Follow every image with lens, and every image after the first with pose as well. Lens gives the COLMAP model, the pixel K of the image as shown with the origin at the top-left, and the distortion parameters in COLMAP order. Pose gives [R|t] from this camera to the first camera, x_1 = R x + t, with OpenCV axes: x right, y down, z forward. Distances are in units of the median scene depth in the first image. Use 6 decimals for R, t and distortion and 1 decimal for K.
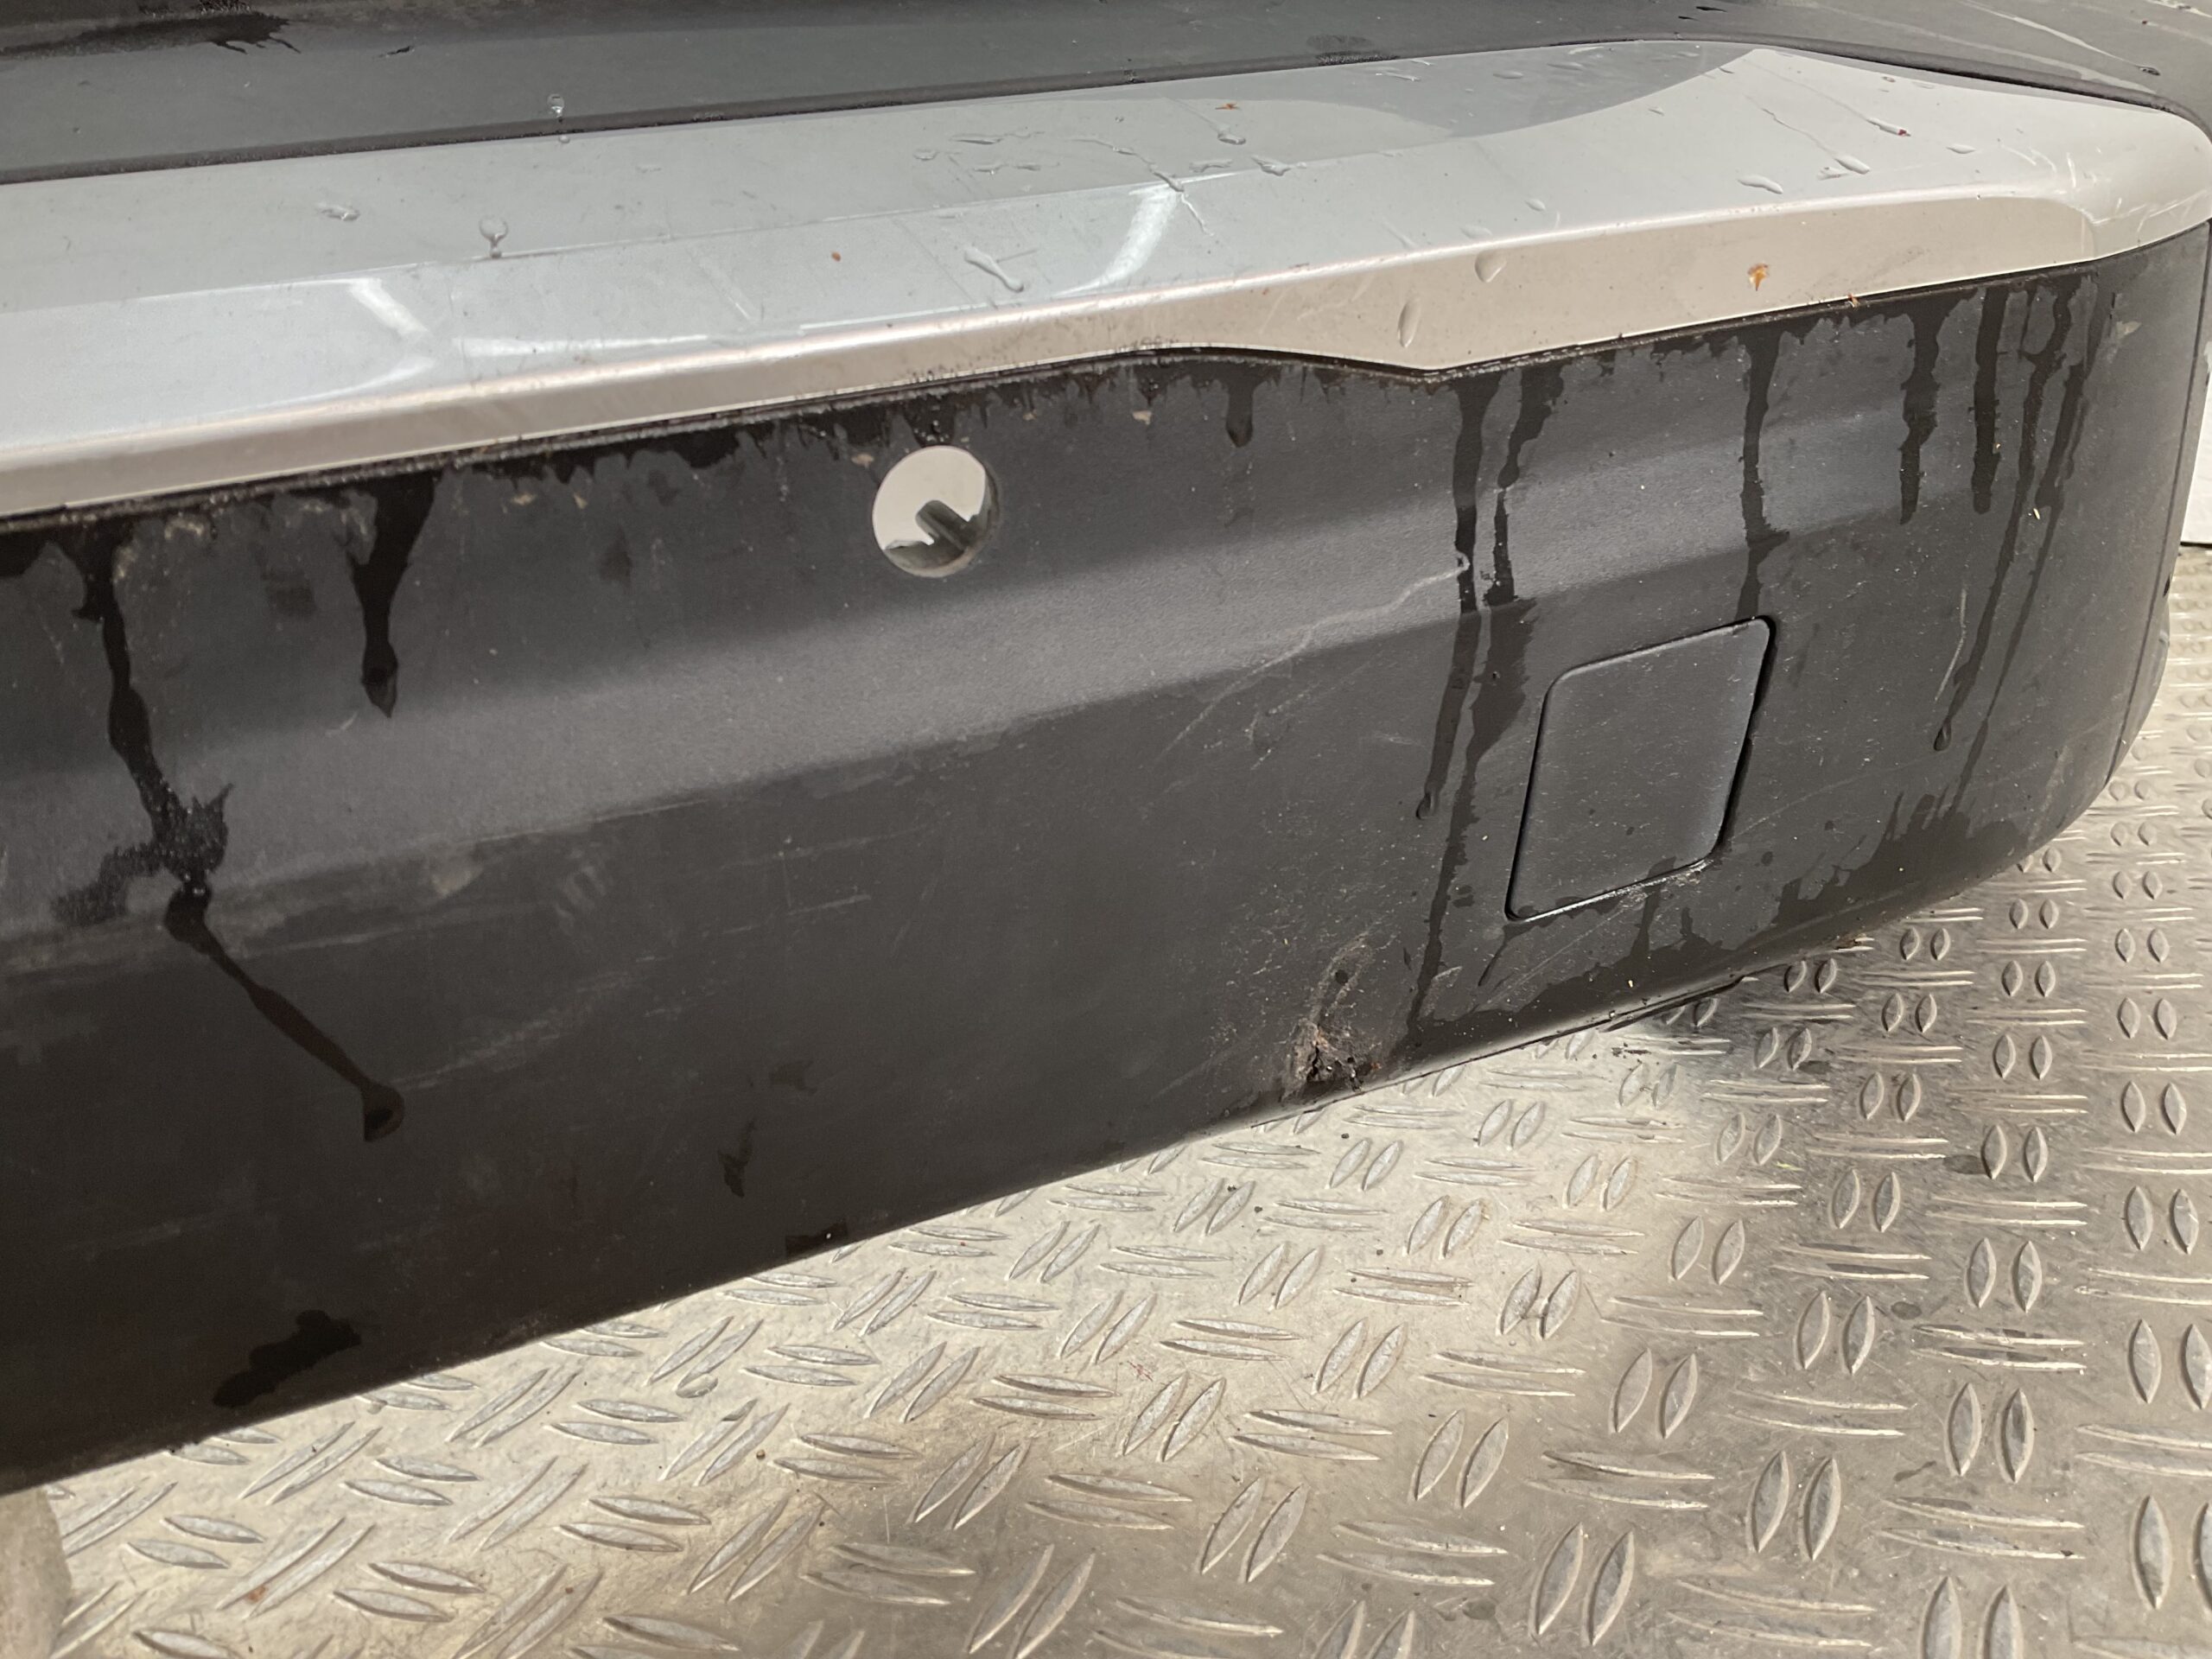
lens RADIAL K [[1815.6, 0, 1106.5], [0, 1815.6, 827.0], [0, 0, 1]] dist [0.123333, -0.247790]
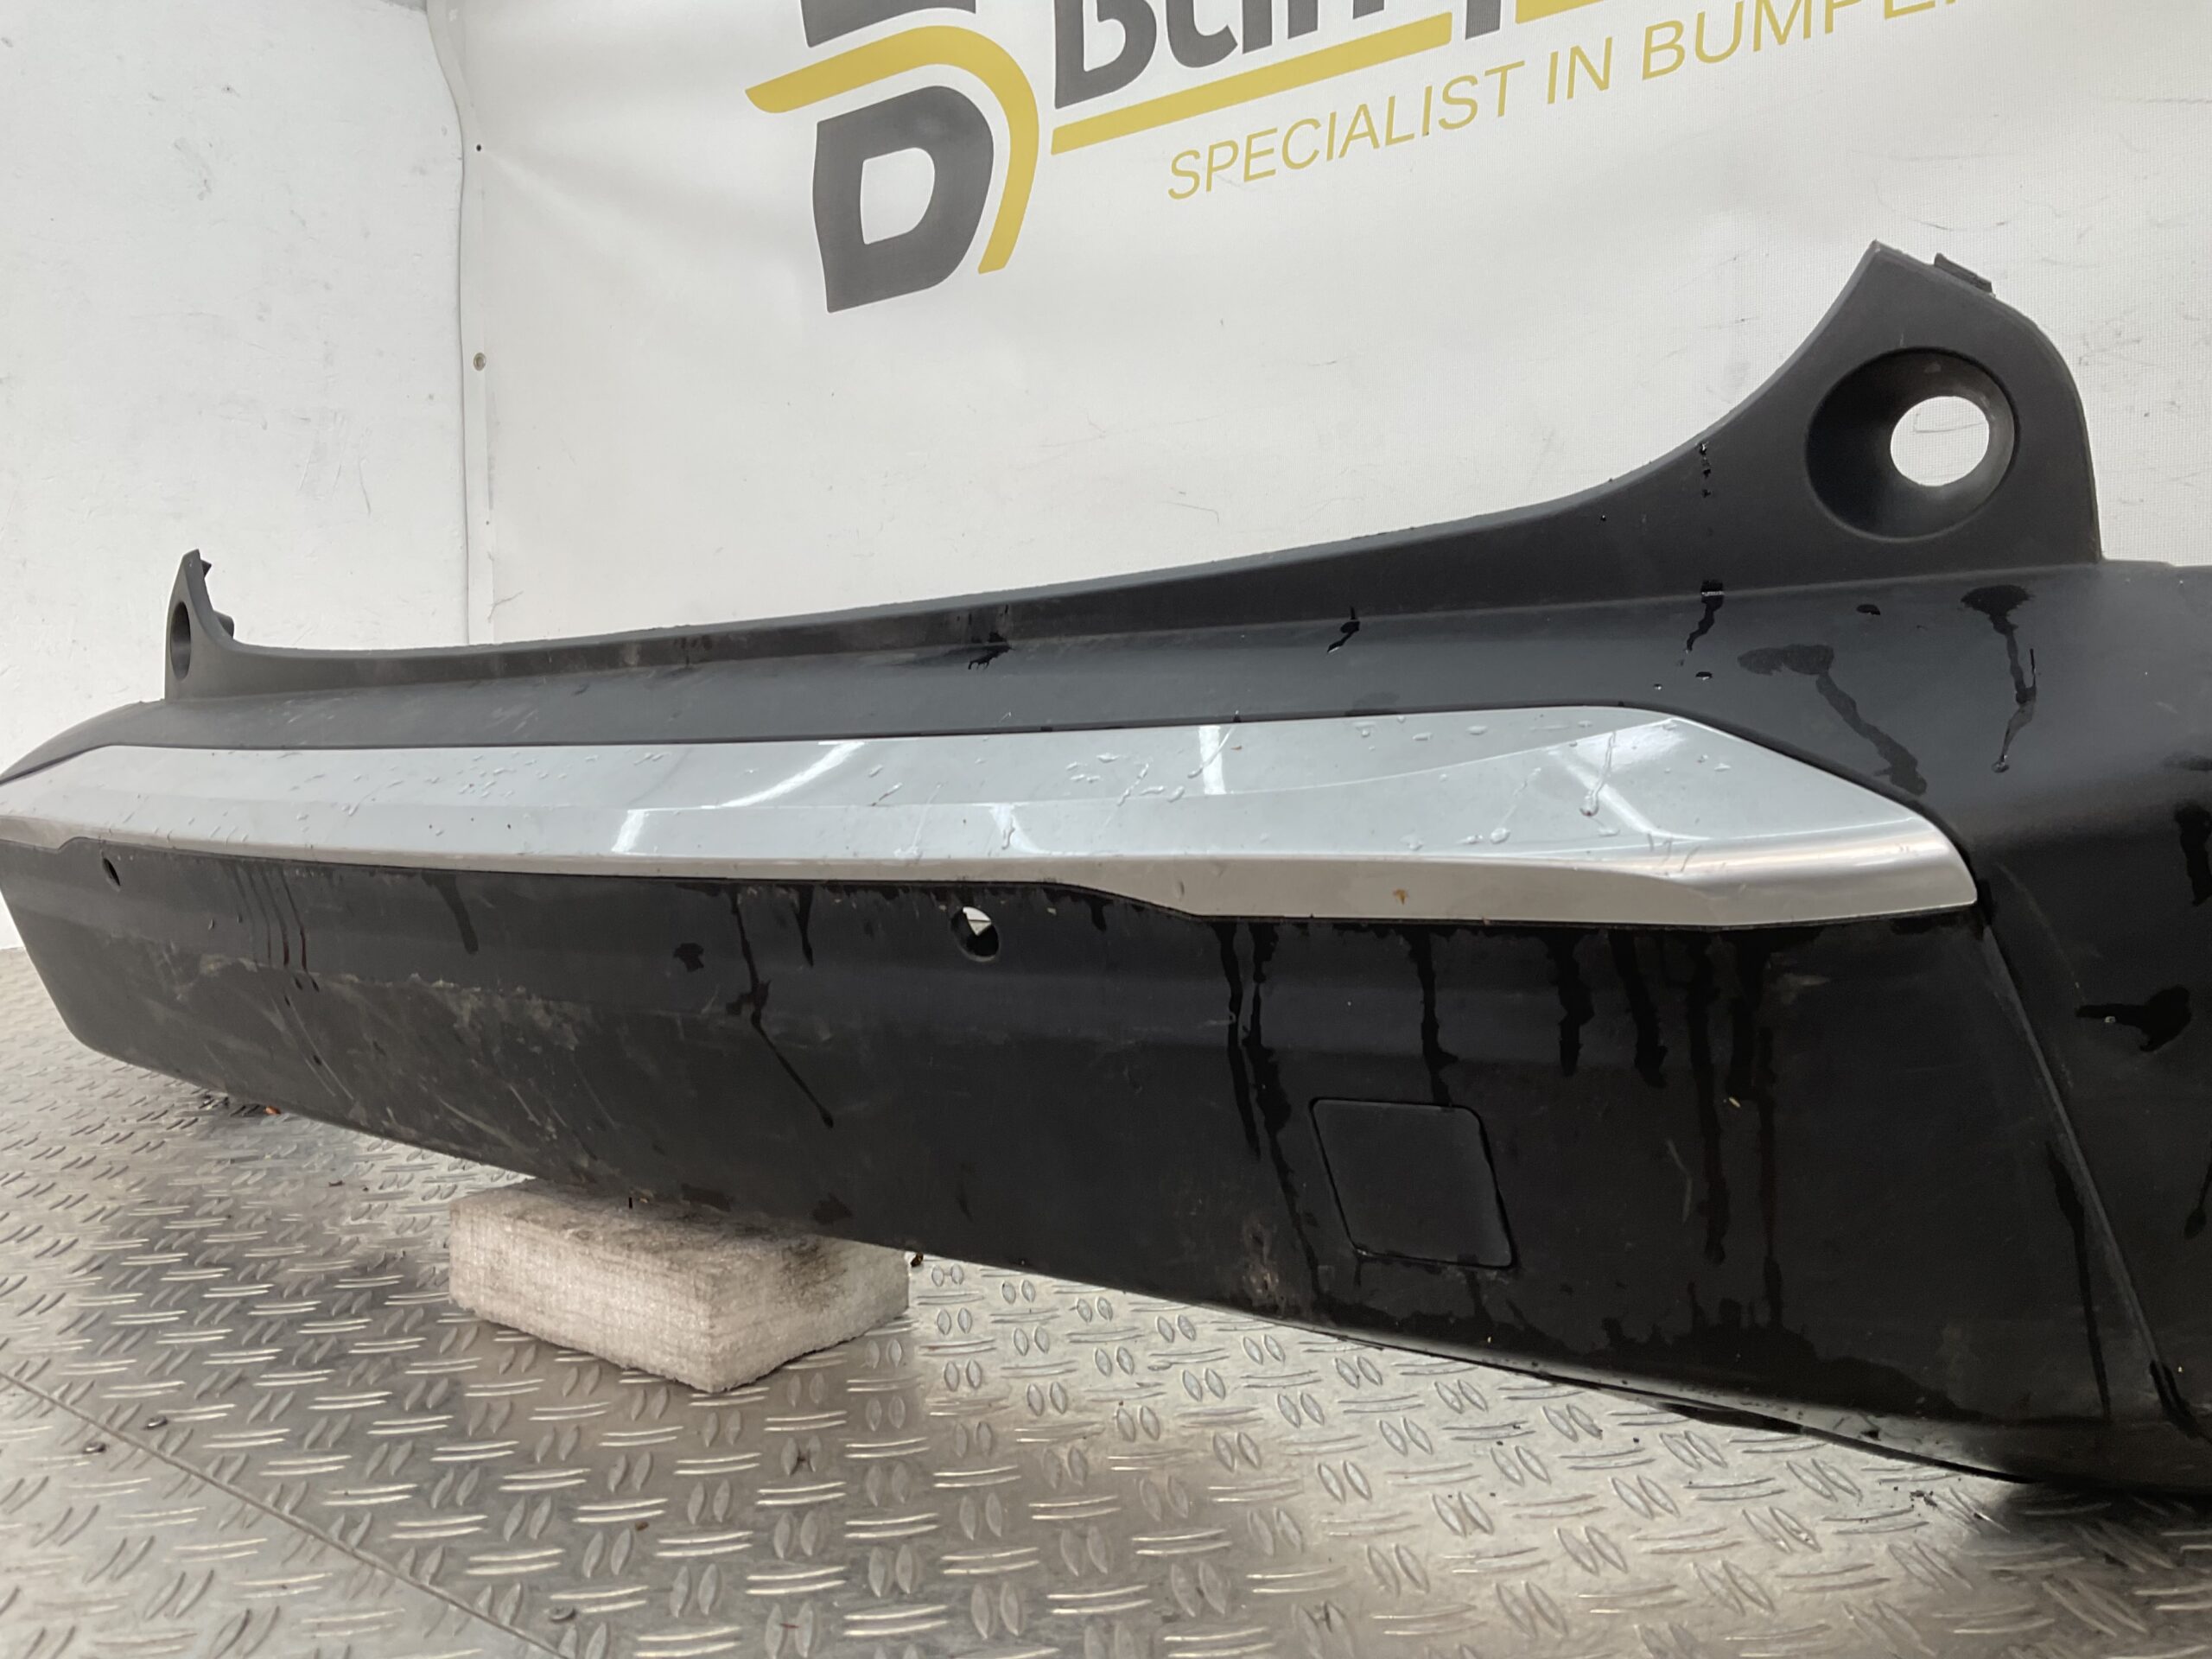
lens RADIAL K [[1815.6, 0, 1106.5], [0, 1815.6, 827.0], [0, 0, 1]] dist [0.123333, -0.247790]
pose [[0.542425, 0.174874, -0.821702, 1.378300], [-0.225080, 0.972588, 0.058405, -0.356663], [0.809391, 0.153268, 0.566917, -0.122164]]
